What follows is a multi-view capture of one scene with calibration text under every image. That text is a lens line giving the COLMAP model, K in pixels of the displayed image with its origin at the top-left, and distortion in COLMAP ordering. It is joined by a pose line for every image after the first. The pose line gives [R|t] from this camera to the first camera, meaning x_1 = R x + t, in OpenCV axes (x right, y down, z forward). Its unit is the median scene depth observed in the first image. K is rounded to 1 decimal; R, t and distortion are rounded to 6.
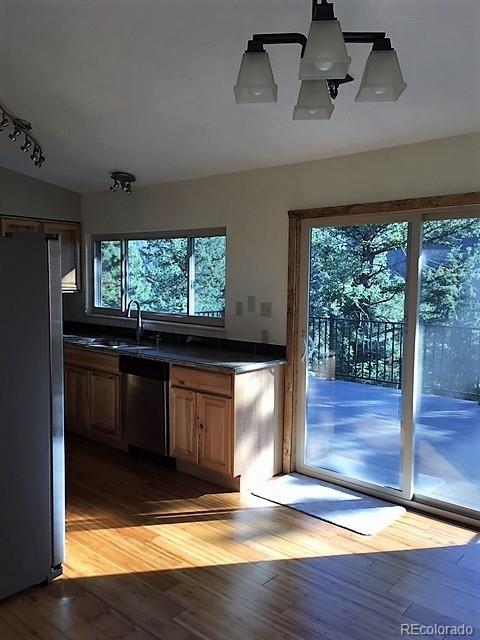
lens RADIAL K [[542.1, 0, 239.9], [0, 542.1, 319.7], [0, 0, 1]] dist [0.076916, -0.095085]
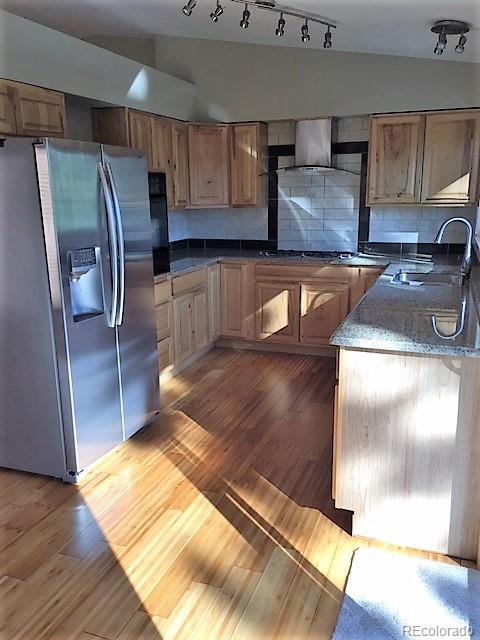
lens RADIAL K [[542.1, 0, 242.1], [0, 542.1, 318.3], [0, 0, 1]] dist [0.076916, -0.095085]
pose [[0.356115, 0.197767, -0.913274, 0.507895], [-0.060771, 0.980180, 0.188559, -0.036989], [0.932464, -0.011648, 0.361075, 0.714104]]
